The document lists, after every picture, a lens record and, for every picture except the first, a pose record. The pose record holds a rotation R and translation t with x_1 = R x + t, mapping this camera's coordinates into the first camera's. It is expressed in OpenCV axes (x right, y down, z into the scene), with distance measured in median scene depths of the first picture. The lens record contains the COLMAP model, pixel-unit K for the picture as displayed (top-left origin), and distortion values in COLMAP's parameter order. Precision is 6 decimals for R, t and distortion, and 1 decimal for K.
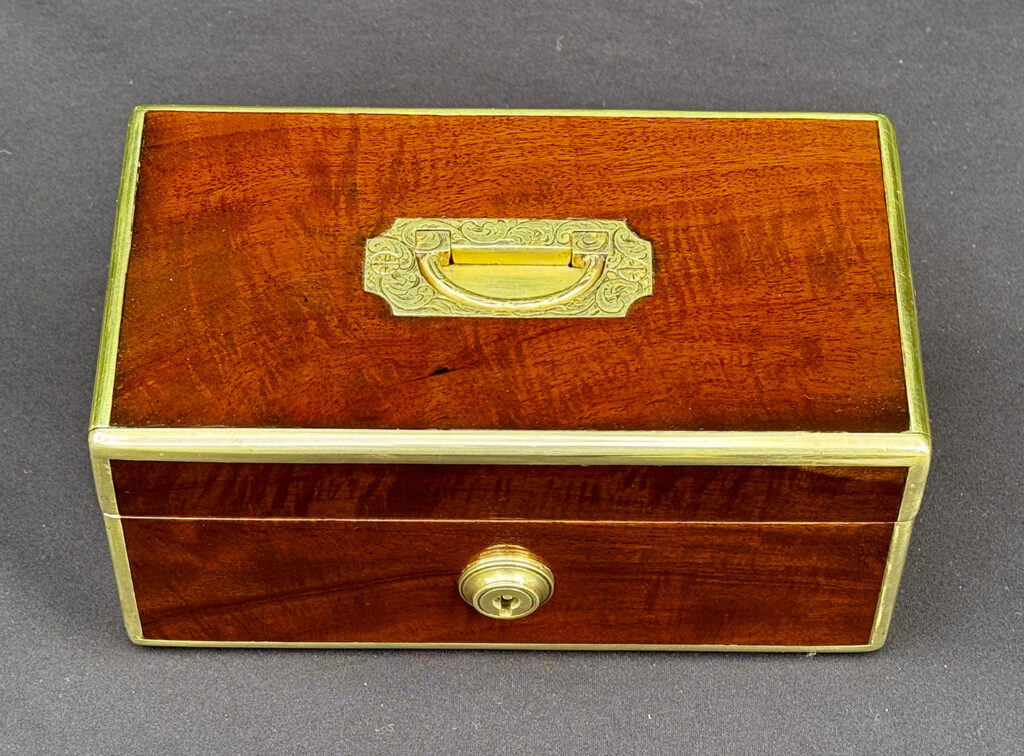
lens RADIAL K [[2530.0, 0, 512.0], [0, 2530.0, 378.0], [0, 0, 1]] dist [0.114361, 0.358784]
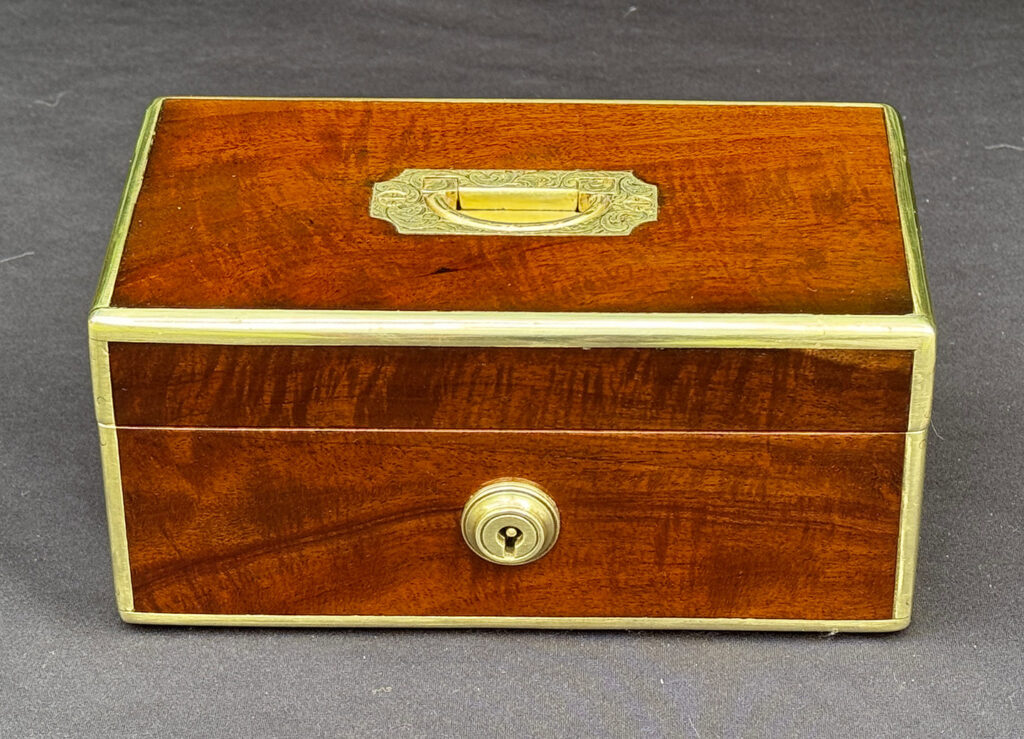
lens RADIAL K [[2847.3, 0, 550.8], [0, 2847.3, 369.2], [0, 0, 1]] dist [0.093190, 0.698171]
pose [[0.999814, -0.000363, -0.019288, 0.034935], [-0.005908, 0.946014, -0.324071, 0.386817], [0.018365, 0.324124, 0.945836, -0.048821]]
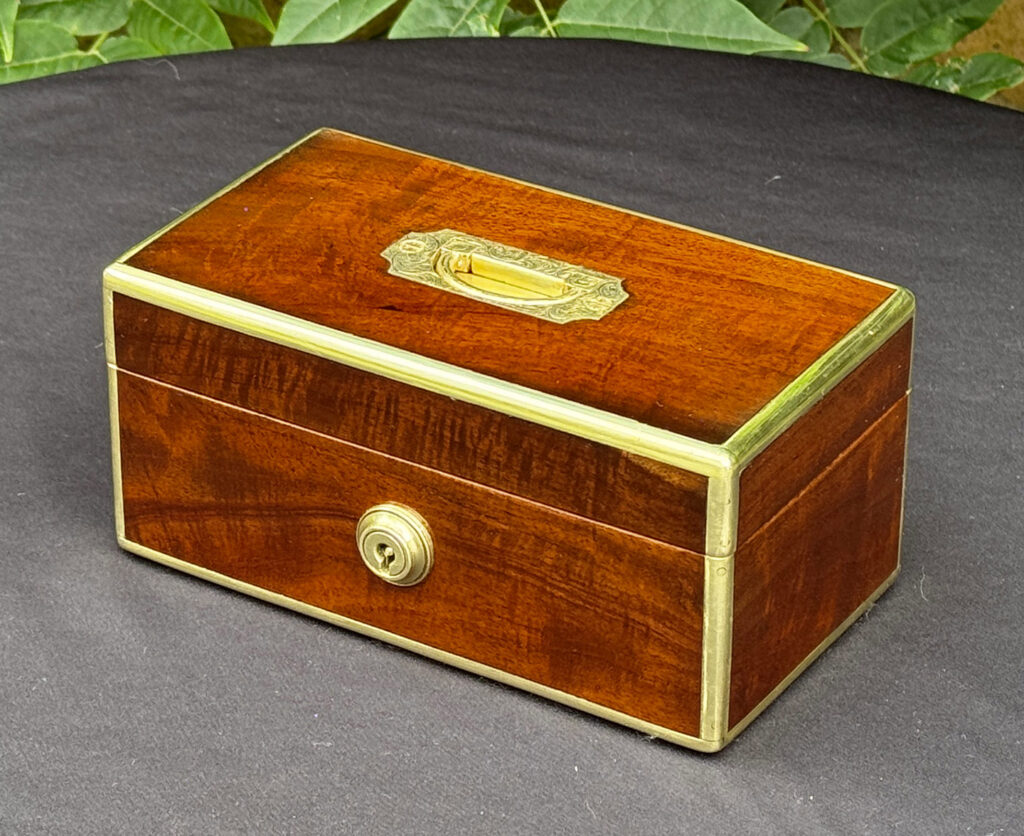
lens RADIAL K [[3623.0, 0, 512.0], [0, 3623.0, 418.0], [0, 0, 1]] dist [0.041760, -0.453490]
pose [[0.853136, 0.254781, -0.455243, 0.745767], [-0.413637, 0.862117, -0.292674, 0.476670], [0.317905, 0.437996, 0.840890, -0.312931]]
